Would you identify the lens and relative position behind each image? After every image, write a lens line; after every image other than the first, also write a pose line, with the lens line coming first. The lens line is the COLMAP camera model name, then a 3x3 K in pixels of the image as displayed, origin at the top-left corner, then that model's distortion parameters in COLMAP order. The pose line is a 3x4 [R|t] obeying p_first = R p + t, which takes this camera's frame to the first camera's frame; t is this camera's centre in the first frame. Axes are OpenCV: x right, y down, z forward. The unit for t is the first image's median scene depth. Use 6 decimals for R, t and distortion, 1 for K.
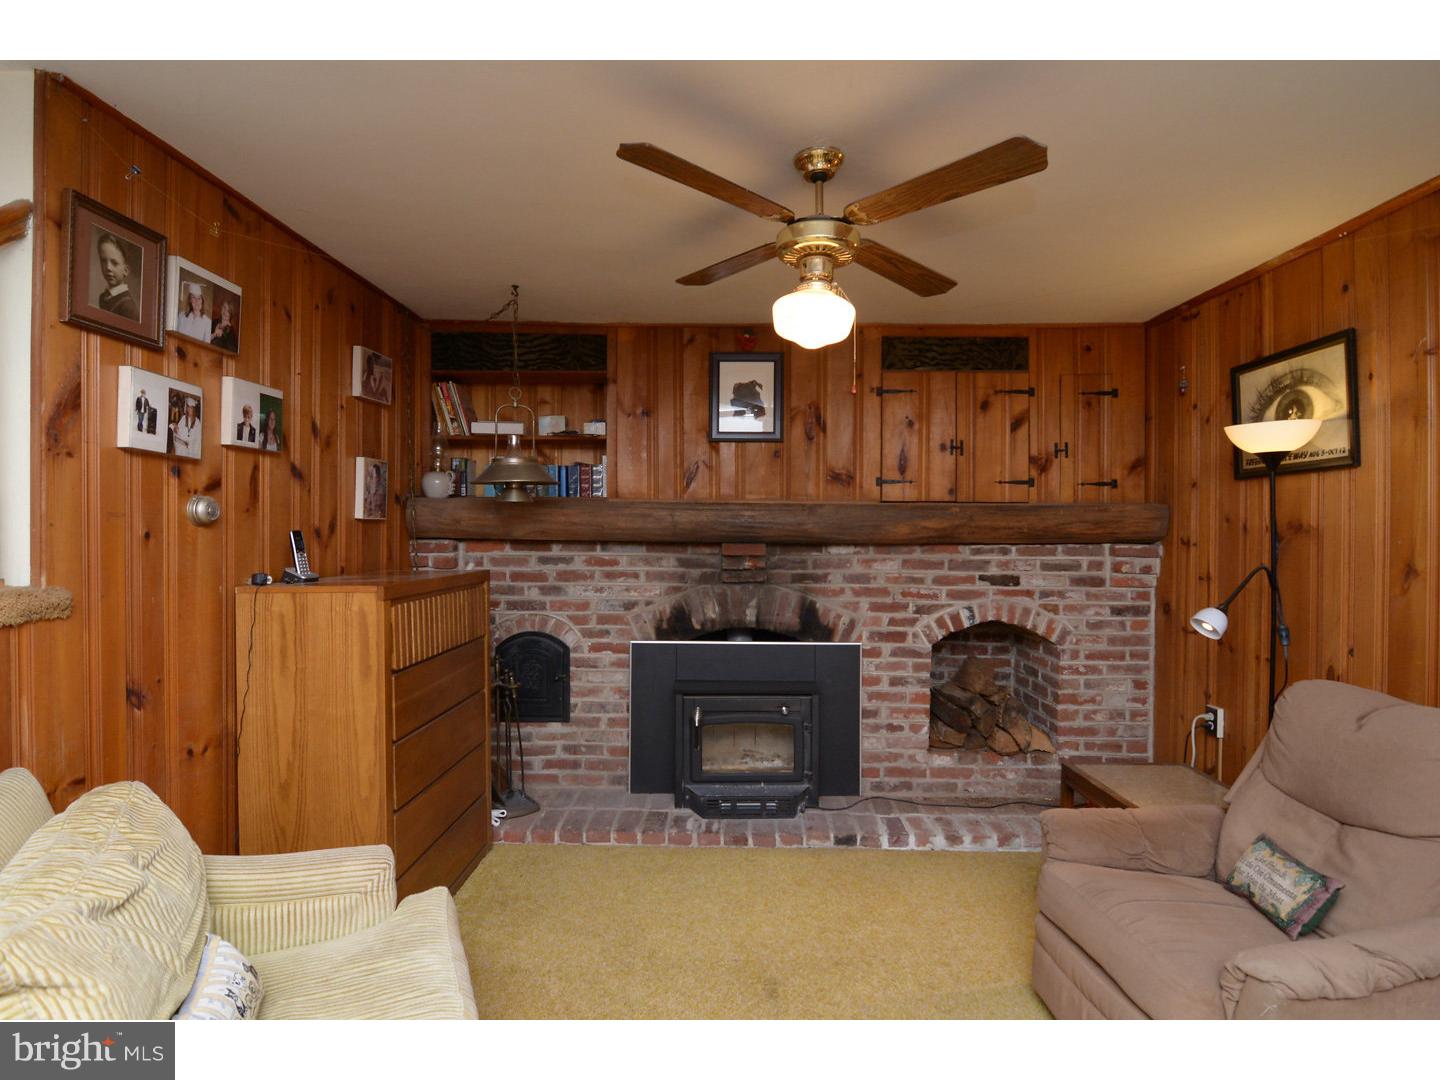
lens RADIAL K [[664.8, 0, 719.4], [0, 664.8, 533.1], [0, 0, 1]] dist [-0.000836, -0.009276]
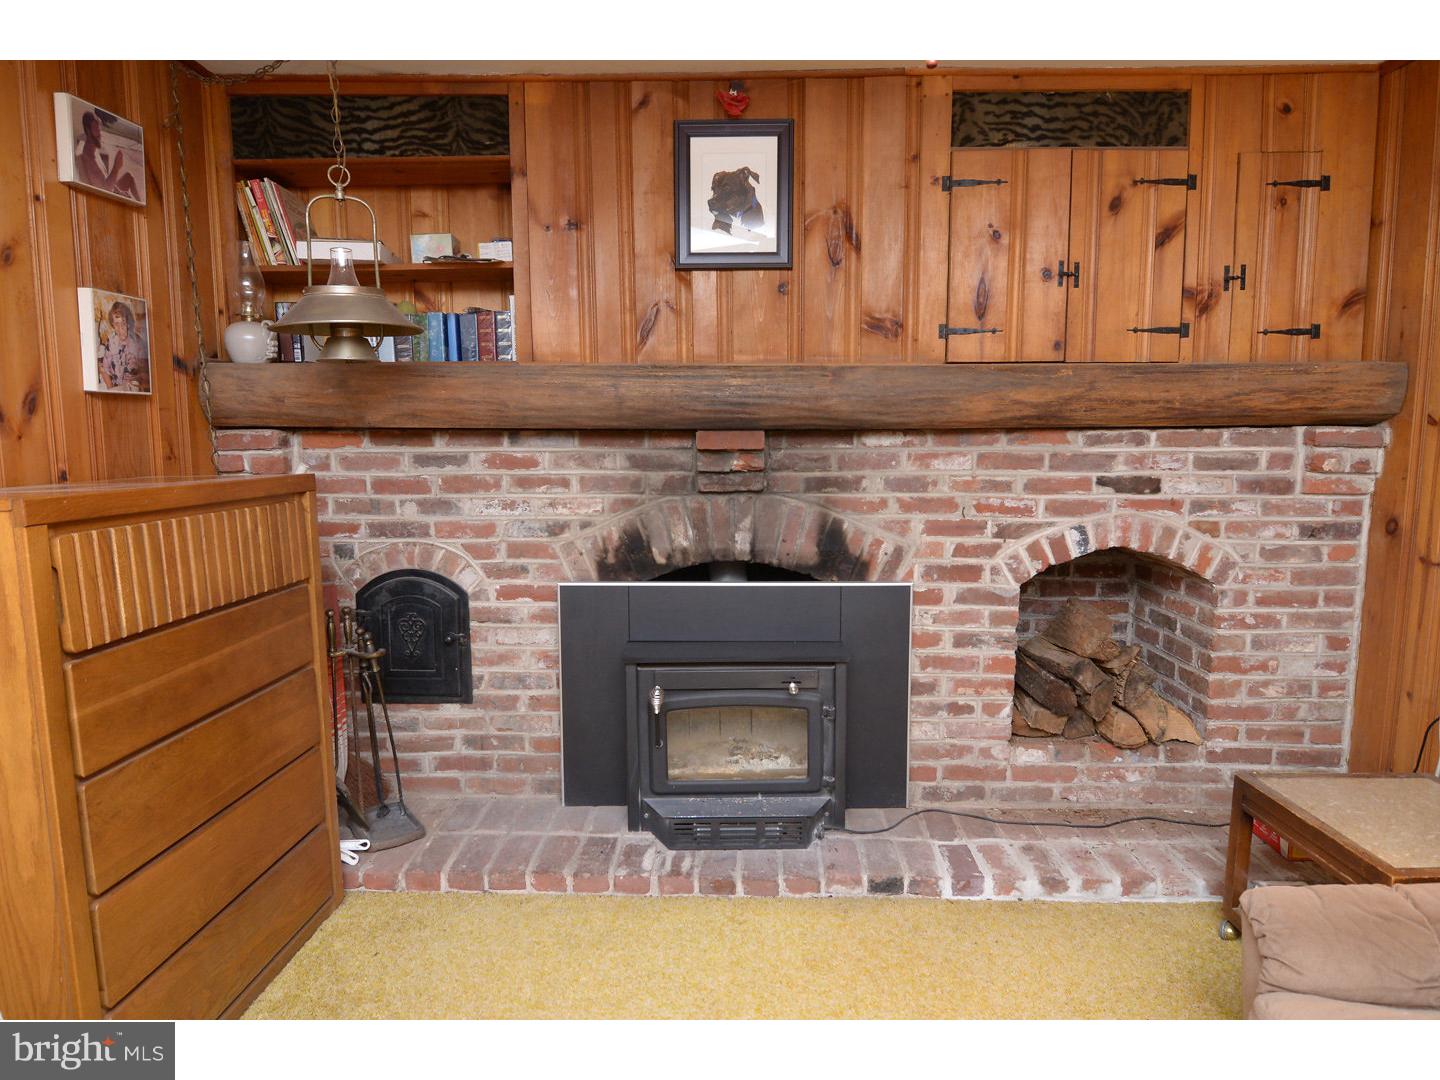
lens RADIAL K [[773.6, 0, 726.3], [0, 773.6, 517.1], [0, 0, 1]] dist [-0.005364, -0.001620]
pose [[0.999948, -0.008078, -0.006186, 0.036570], [0.008651, 0.995047, 0.099032, 0.024421], [0.005355, -0.099081, 0.995065, 0.250639]]
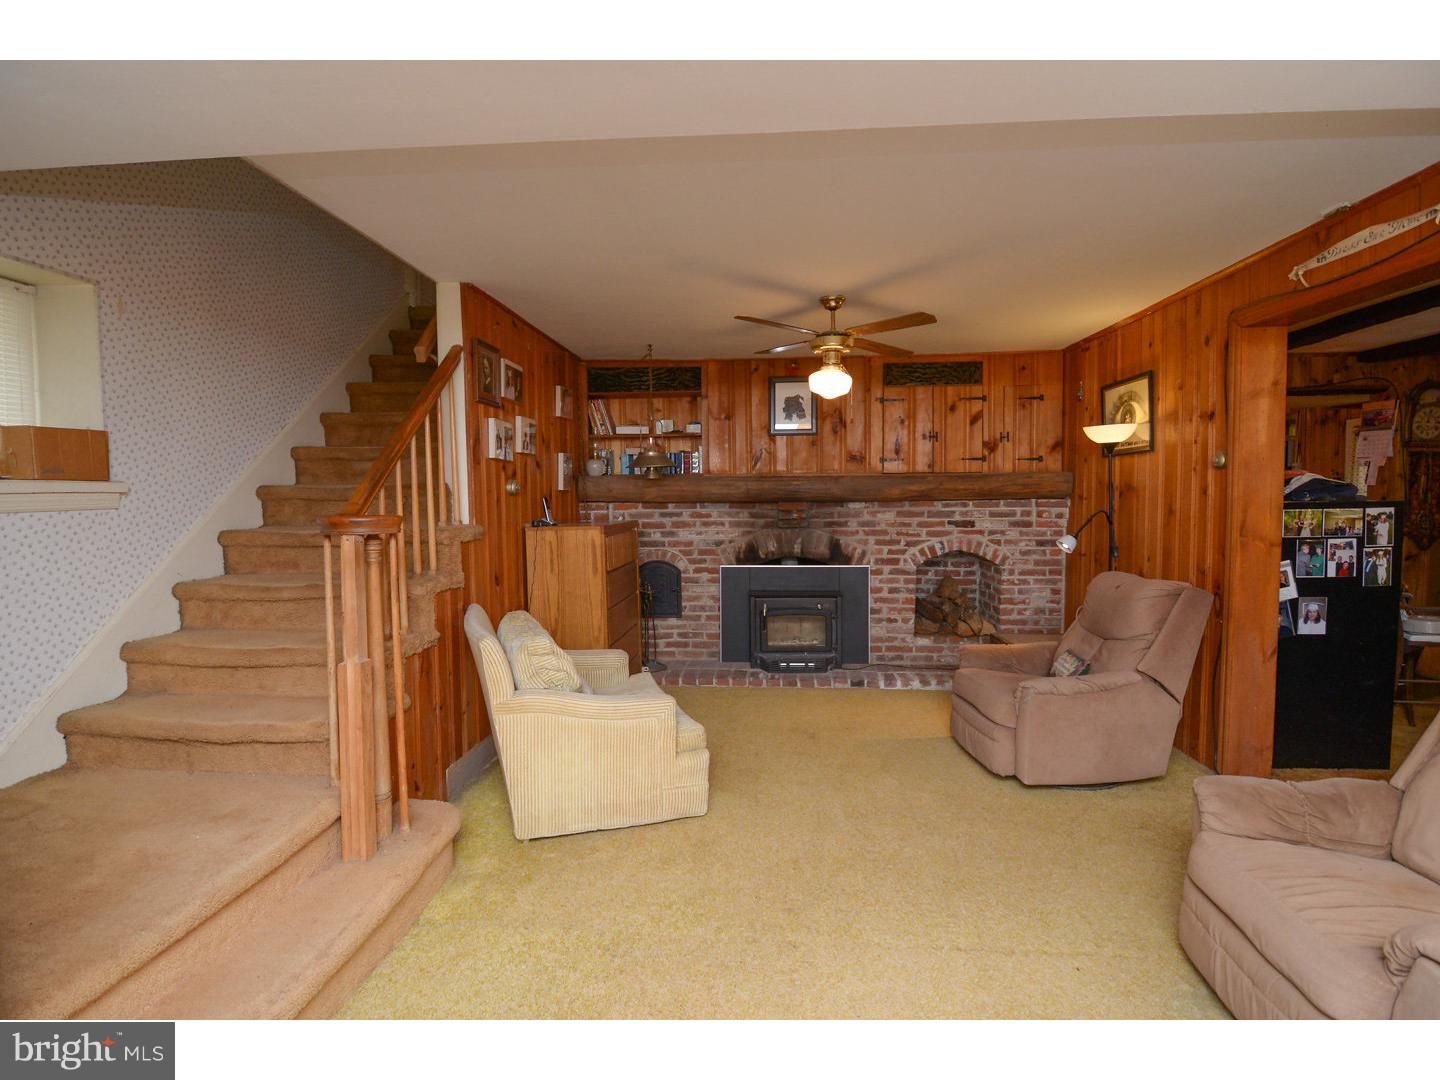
lens RADIAL K [[664.8, 0, 719.4], [0, 664.8, 533.1], [0, 0, 1]] dist [-0.000836, -0.009276]
pose [[0.997932, -0.011314, -0.063274, -0.035775], [0.014780, 0.998400, 0.054580, 0.000629], [0.062556, -0.055402, 0.996503, -0.551992]]
